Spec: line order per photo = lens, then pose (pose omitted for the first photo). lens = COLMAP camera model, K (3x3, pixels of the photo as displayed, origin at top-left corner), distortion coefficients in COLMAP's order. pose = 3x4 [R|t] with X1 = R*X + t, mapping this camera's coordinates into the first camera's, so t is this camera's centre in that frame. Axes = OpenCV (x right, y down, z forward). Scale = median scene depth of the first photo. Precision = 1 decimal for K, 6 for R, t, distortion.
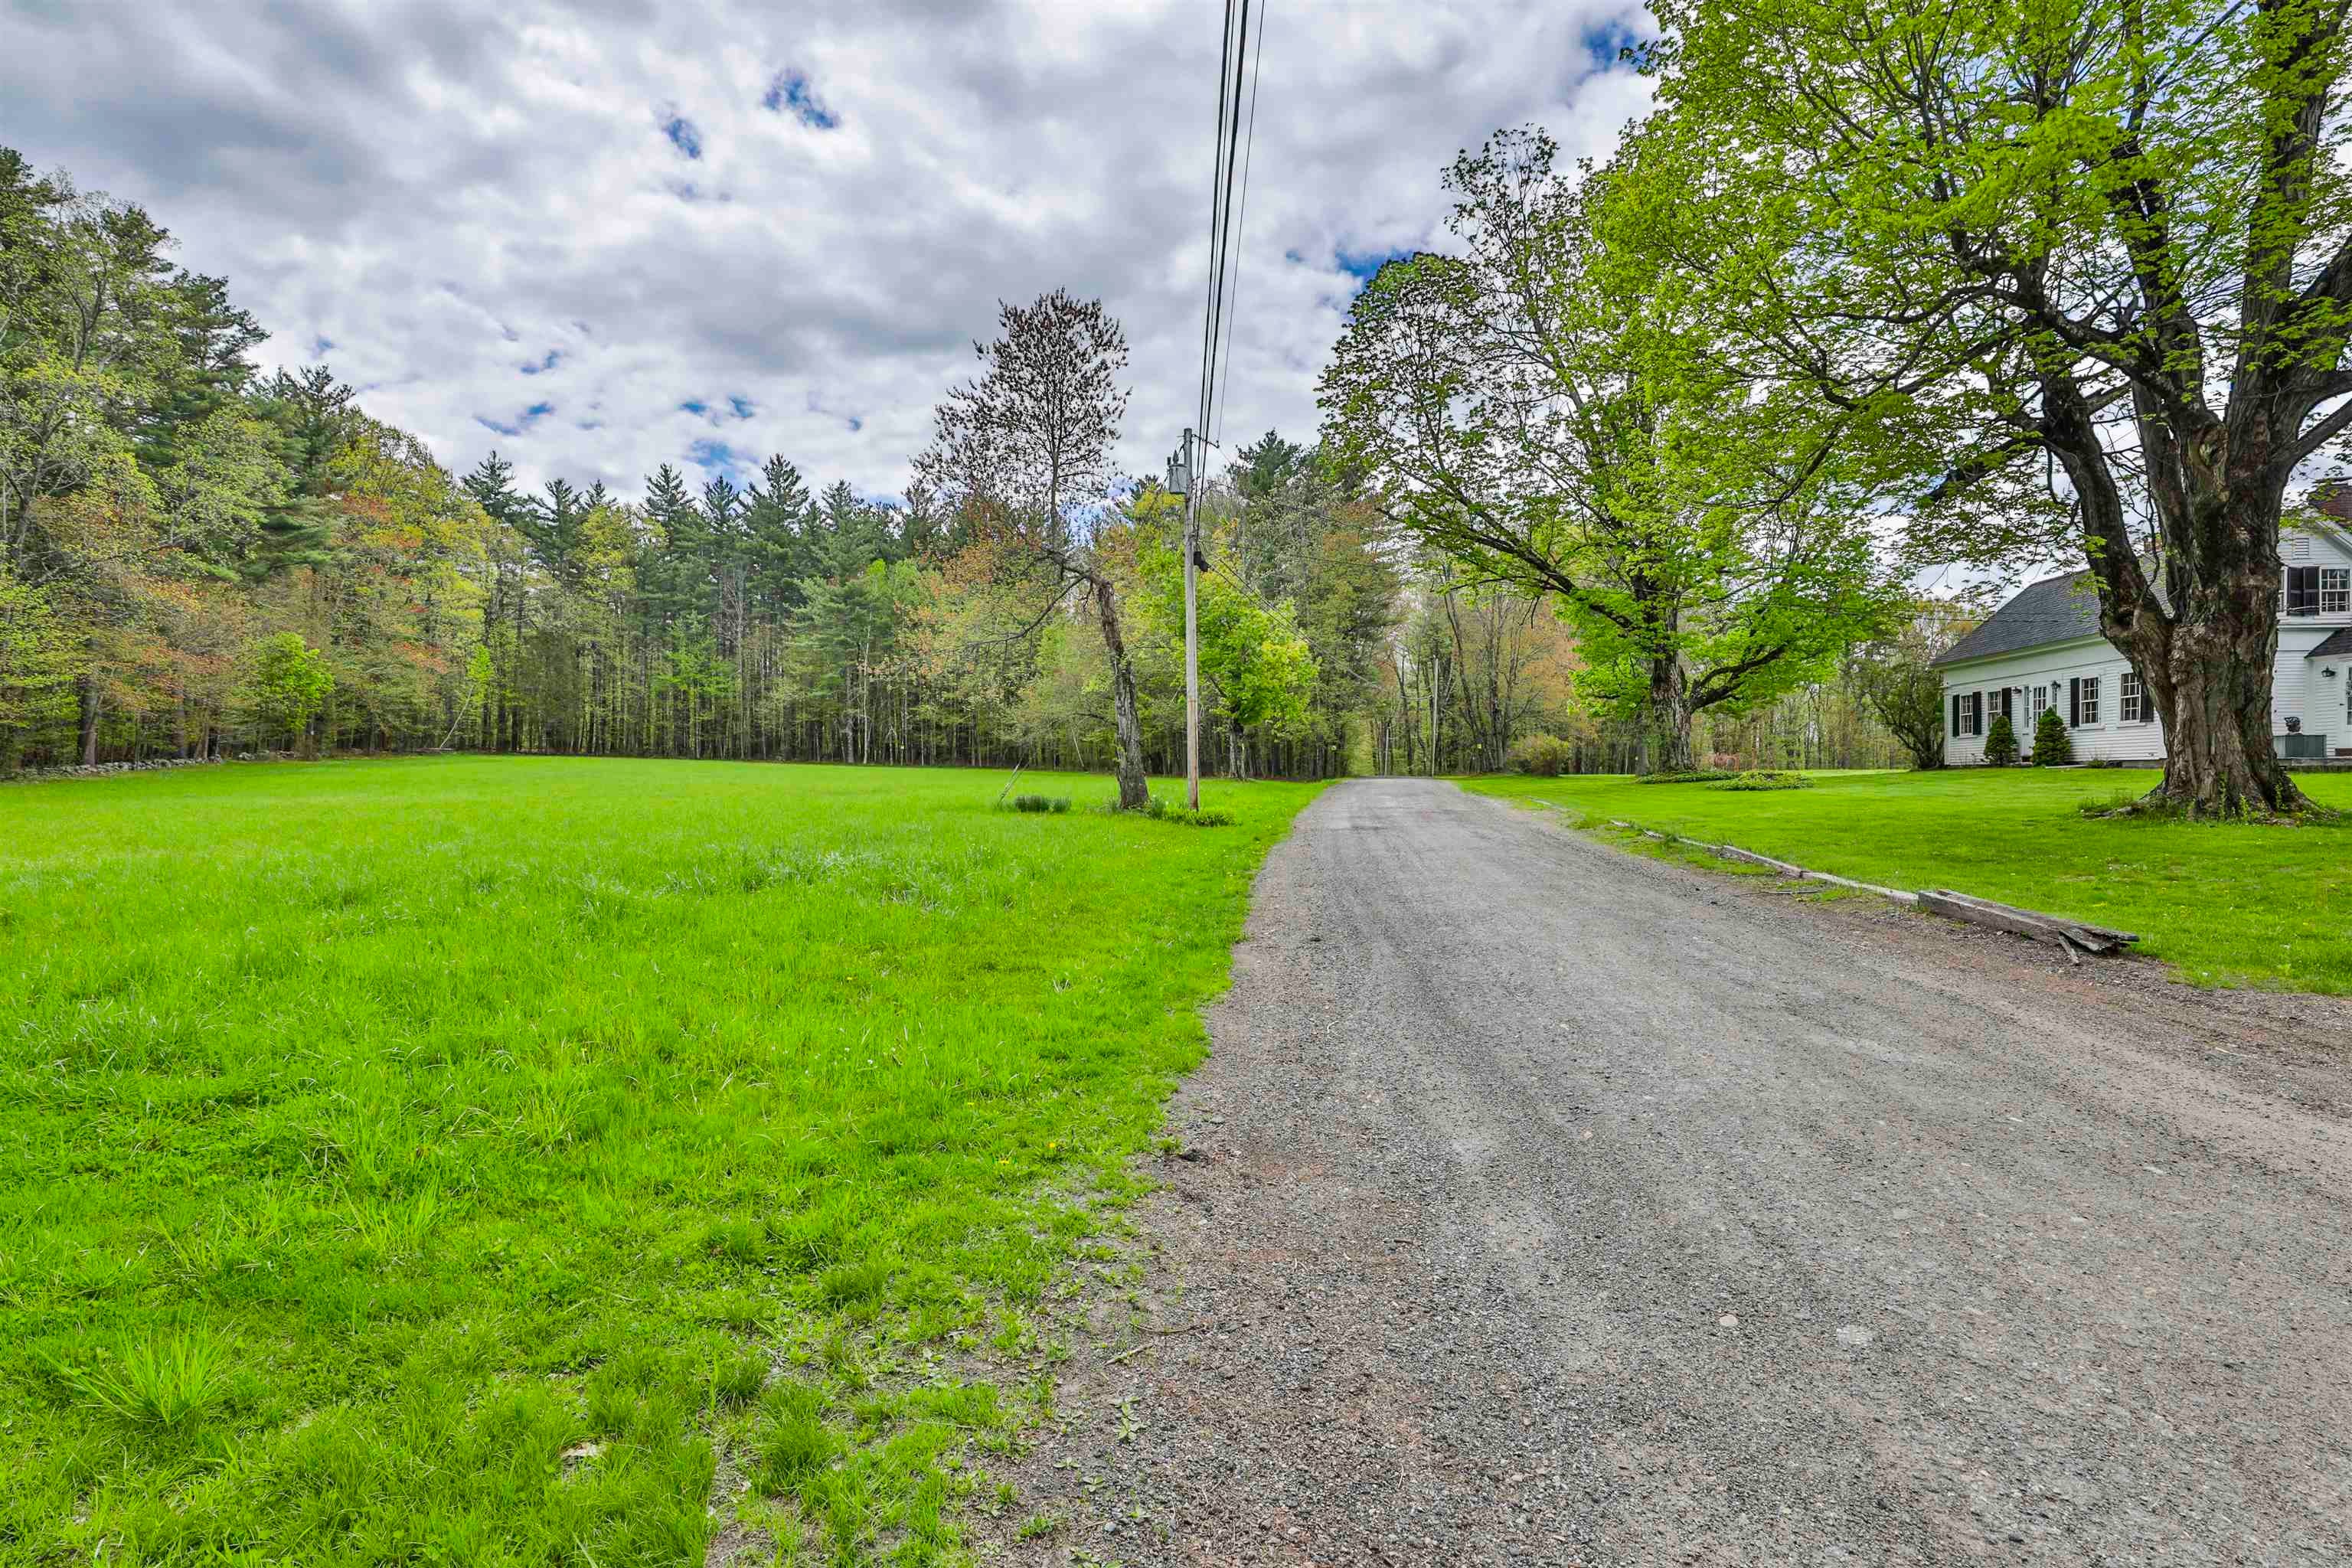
lens RADIAL K [[1110.2, 0, 1151.9], [0, 1110.2, 745.9], [0, 0, 1]] dist [-0.010149, 0.006175]
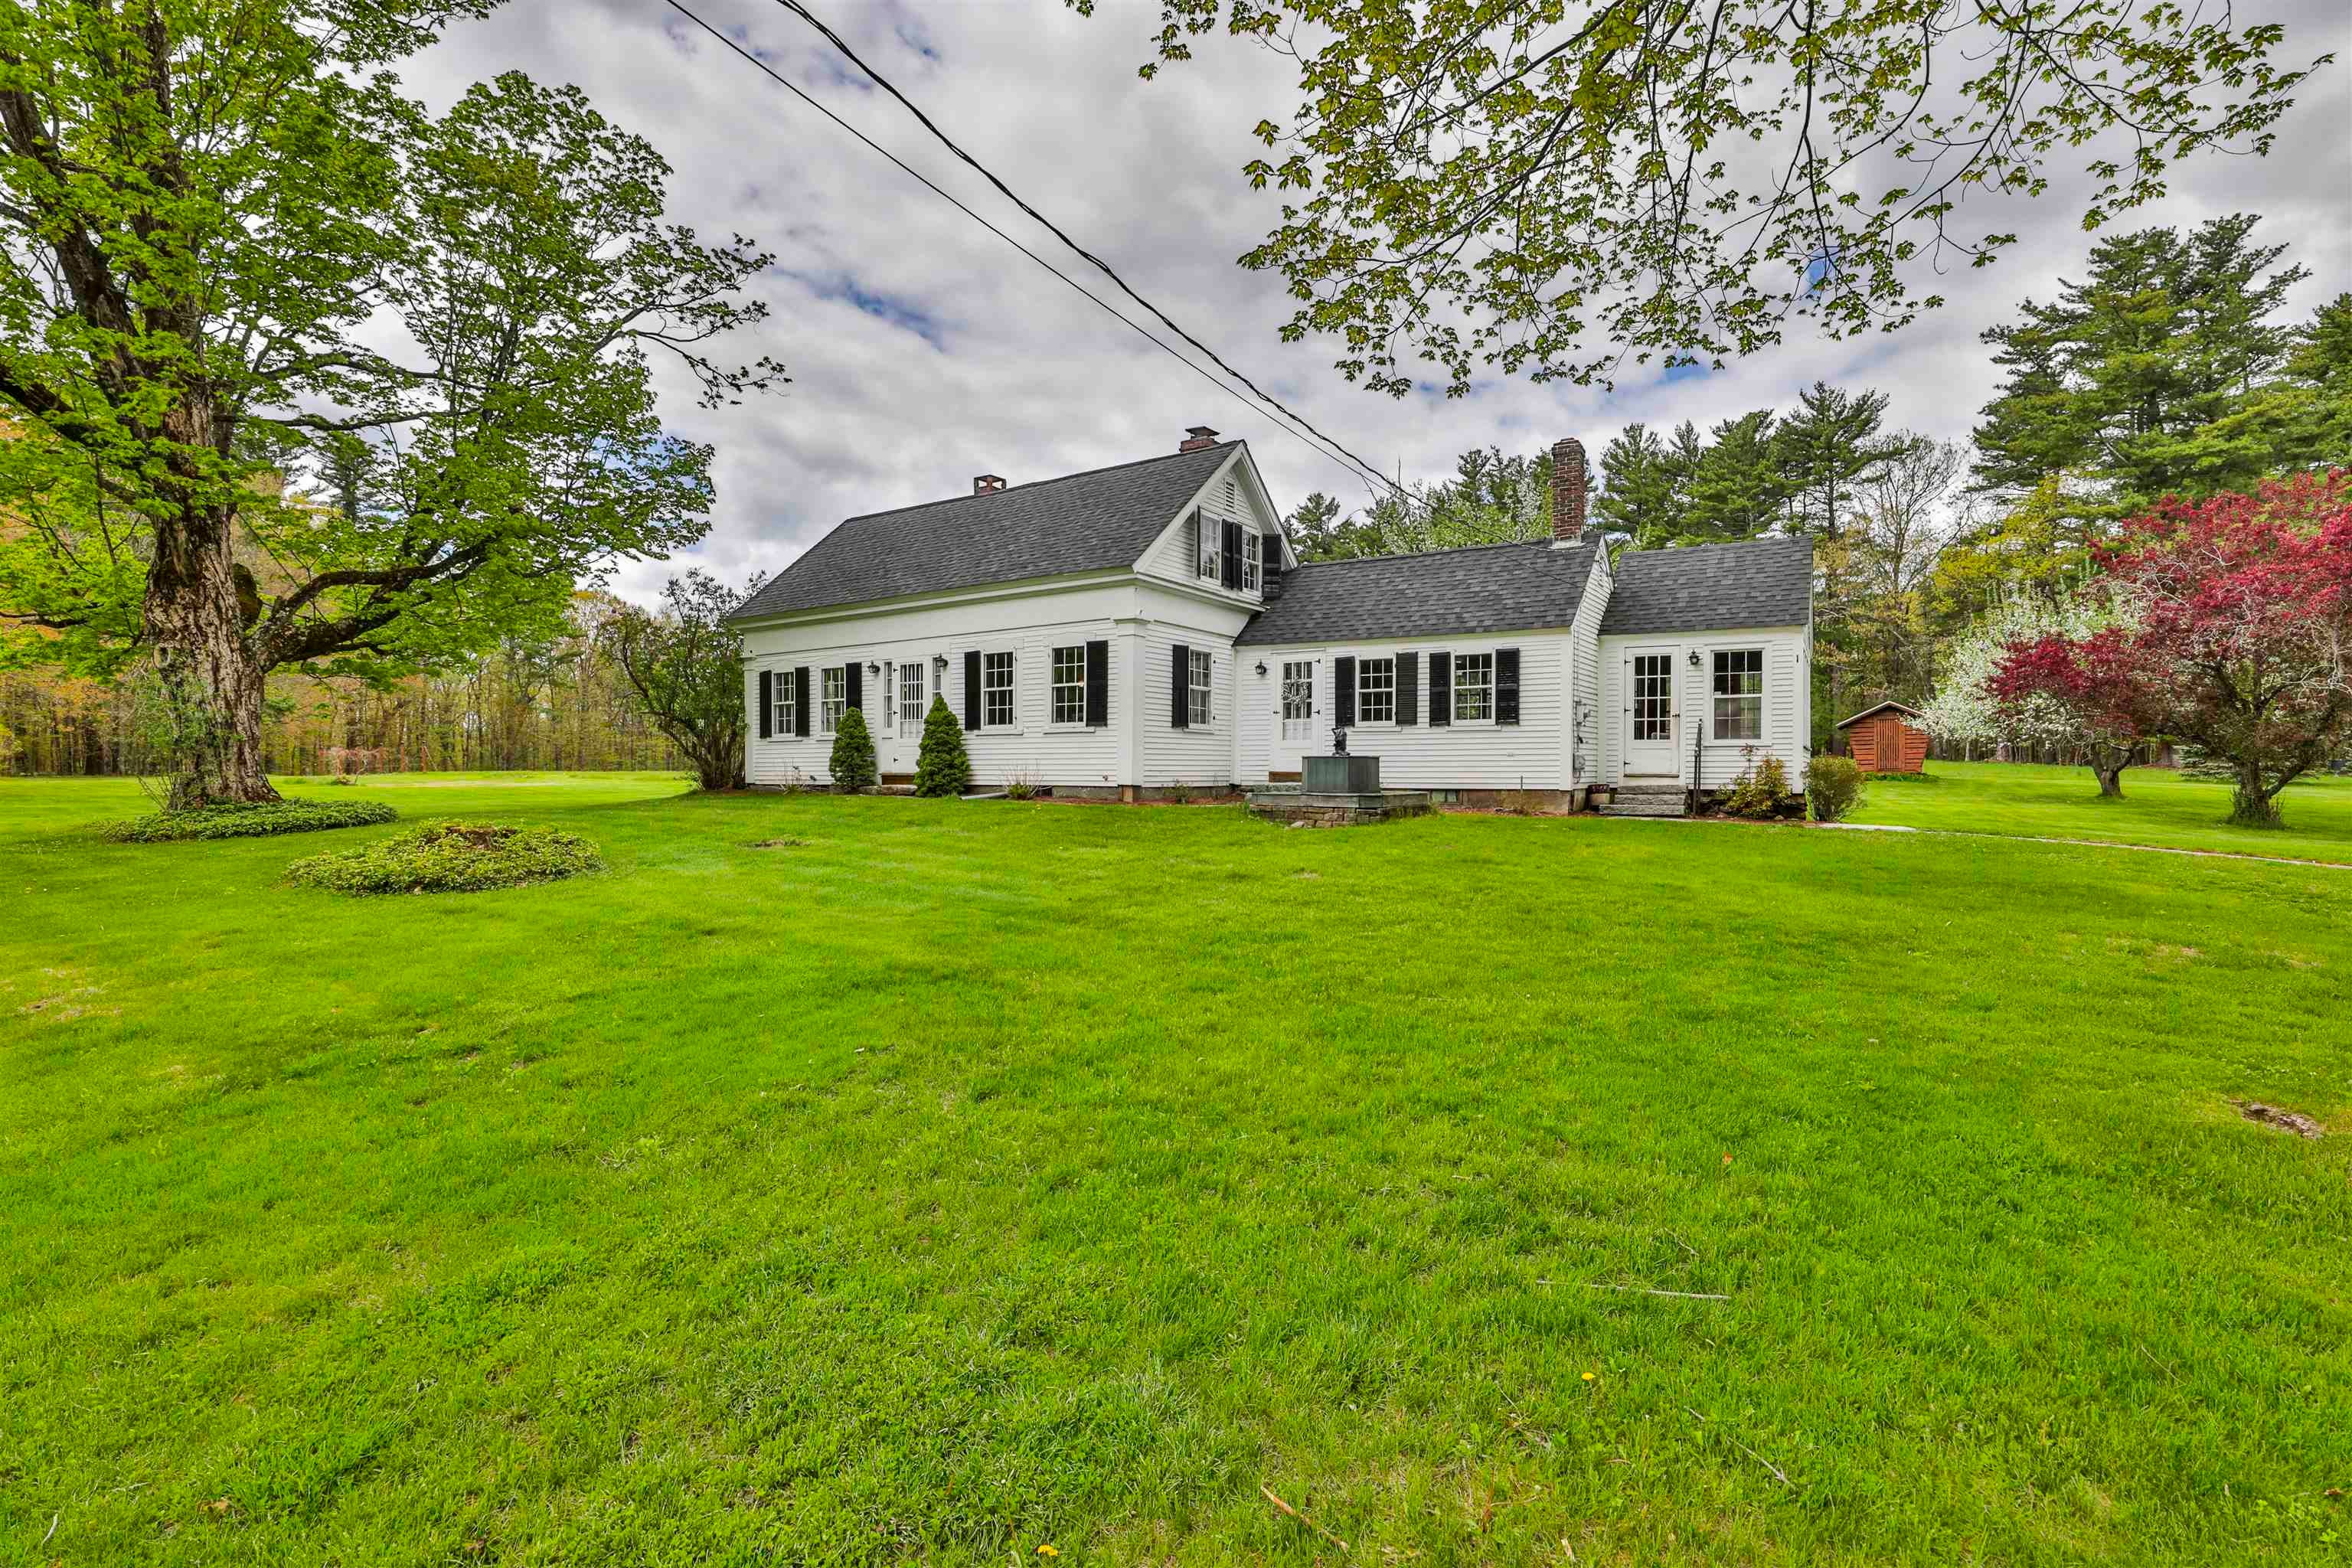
lens RADIAL K [[1110.2, 0, 1176.1], [0, 1110.2, 791.0], [0, 0, 1]] dist [-0.010149, 0.006175]
pose [[0.443949, -0.017875, 0.895874, 0.186501], [-0.025395, 0.999148, 0.032520, -0.003449], [-0.895692, -0.037188, 0.443117, 0.354712]]
